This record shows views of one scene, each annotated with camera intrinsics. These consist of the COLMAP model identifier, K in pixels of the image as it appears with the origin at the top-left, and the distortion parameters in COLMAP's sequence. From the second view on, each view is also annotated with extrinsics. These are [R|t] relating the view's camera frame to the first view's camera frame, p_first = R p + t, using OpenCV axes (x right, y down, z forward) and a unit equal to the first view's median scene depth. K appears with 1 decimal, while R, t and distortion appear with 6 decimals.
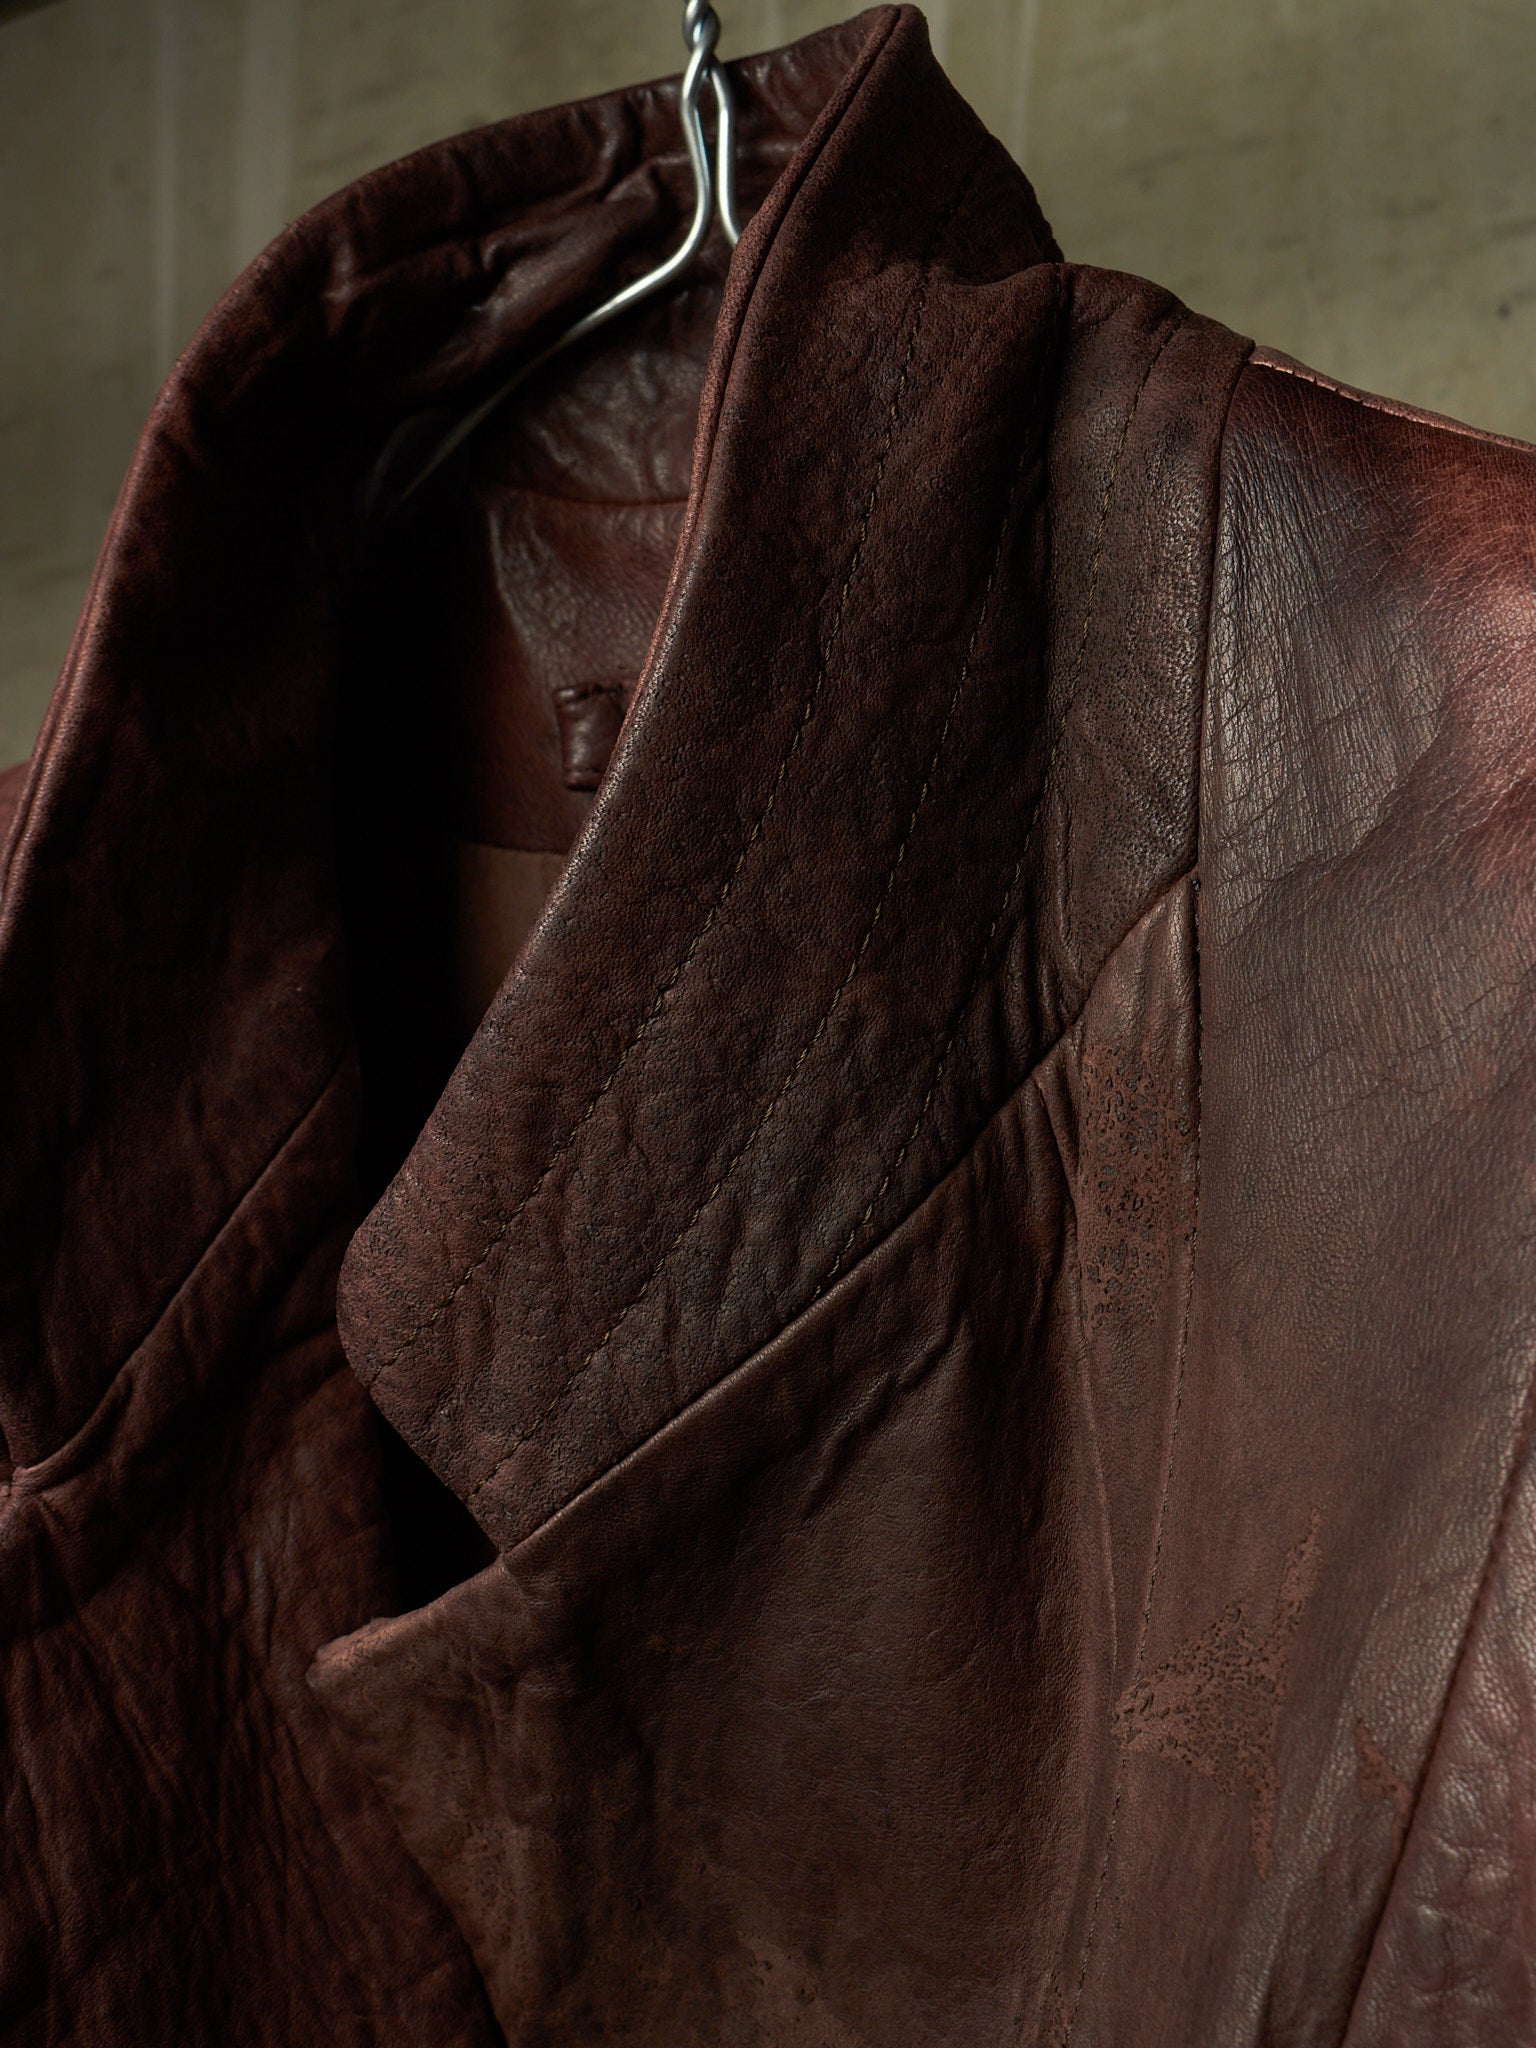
lens RADIAL K [[2789.6, 0, 768.0], [0, 2789.6, 1024.0], [0, 0, 1]] dist [-0.081595, 0.075722]
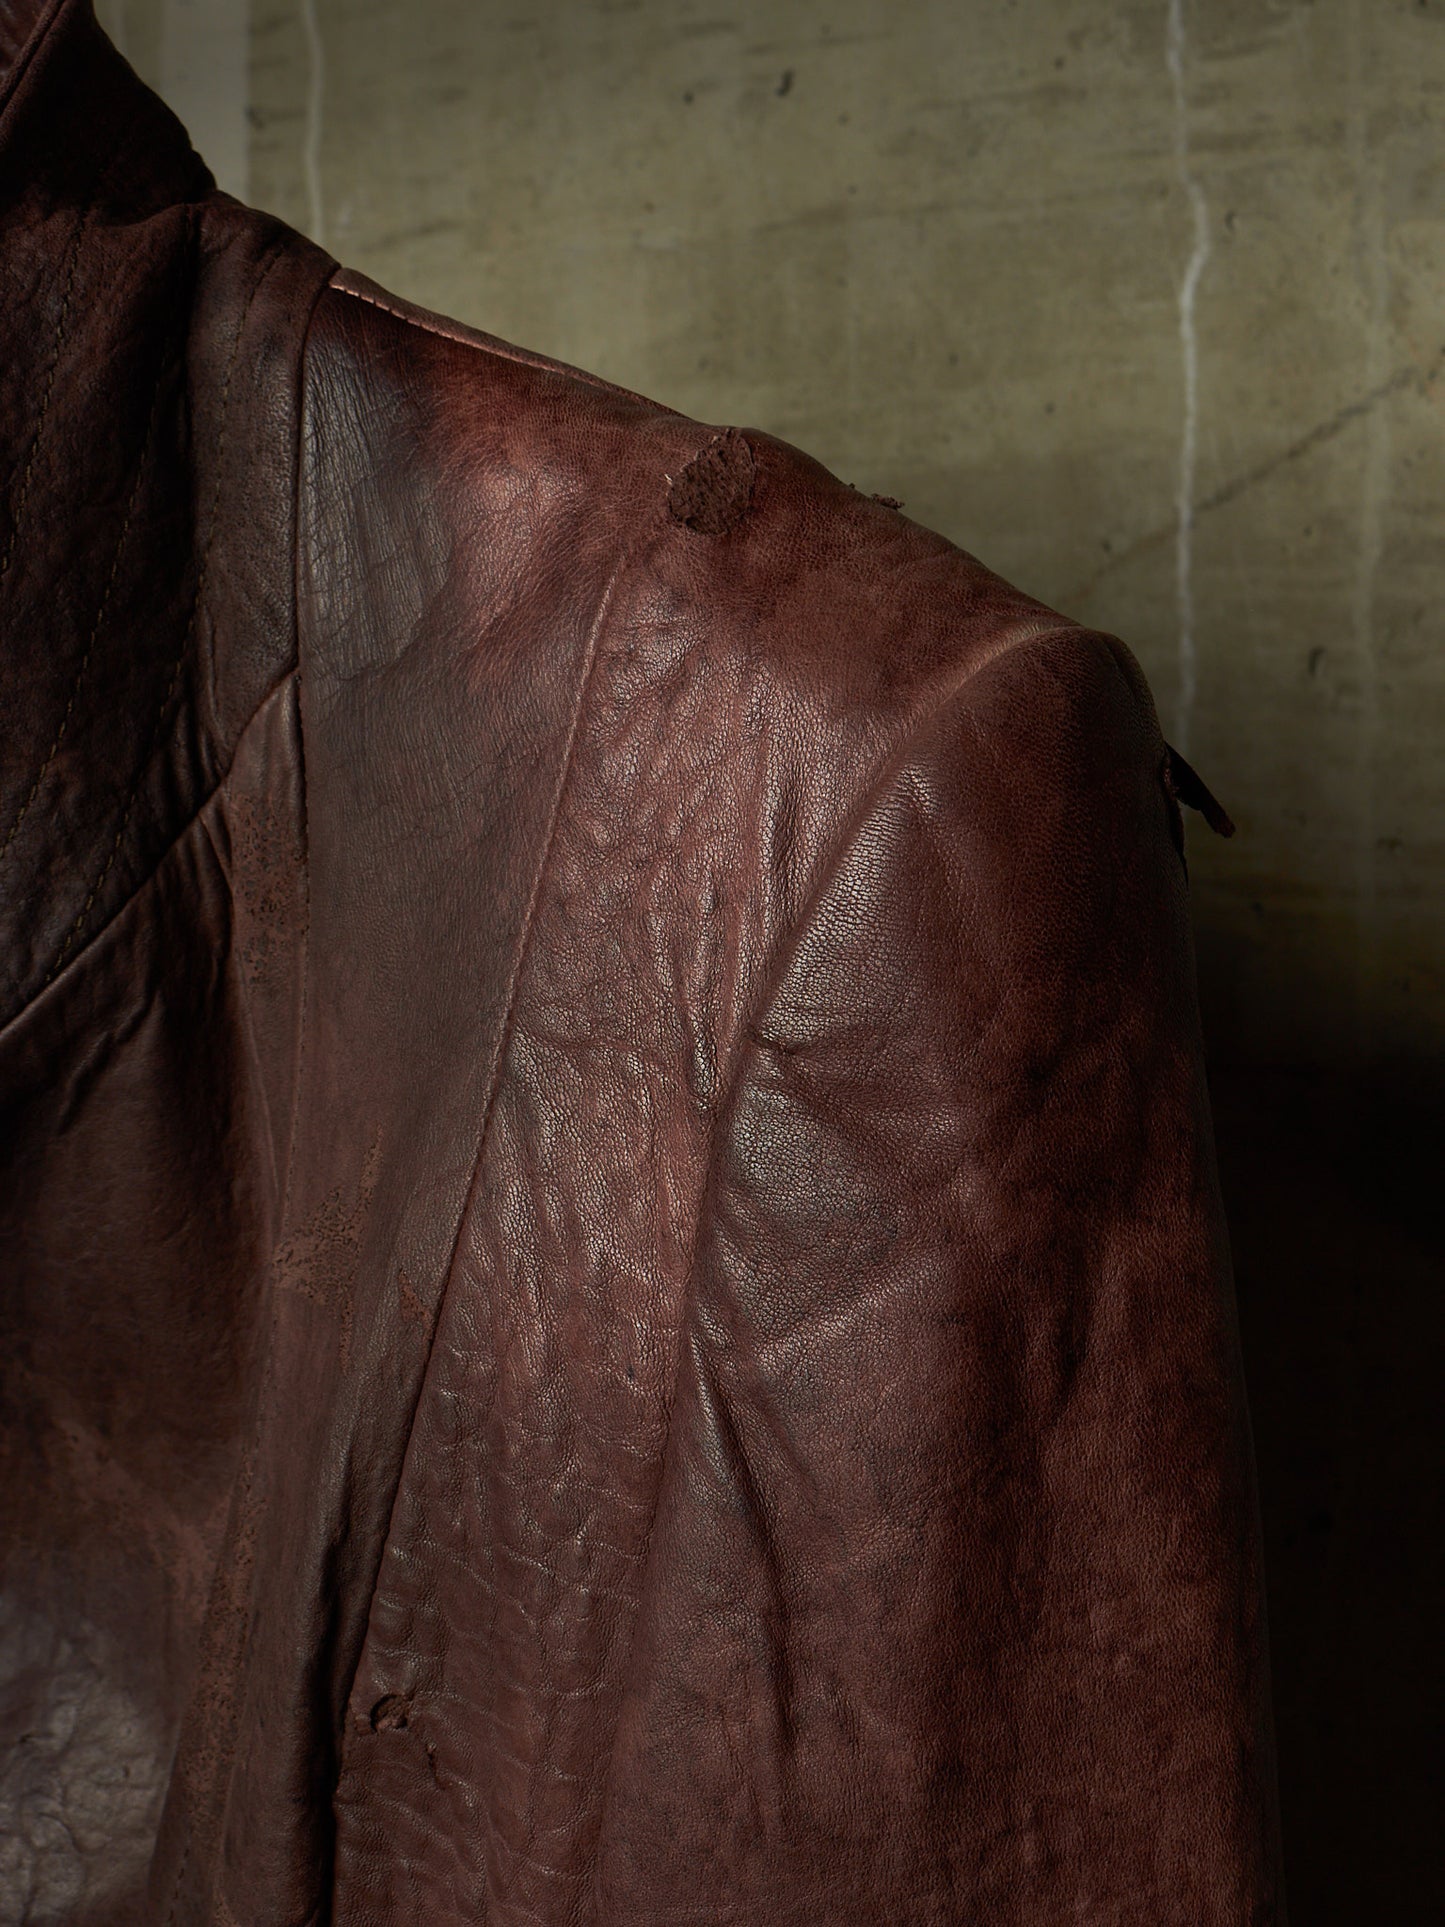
lens RADIAL K [[2411.3, 0, 722.5], [0, 2411.3, 963.5], [0, 0, 1]] dist [-0.114265, 0.171338]
pose [[0.986440, -0.052503, 0.155496, 0.166646], [0.025521, 0.984995, 0.170684, -0.108227], [-0.162124, -0.164401, 0.972979, -0.218442]]
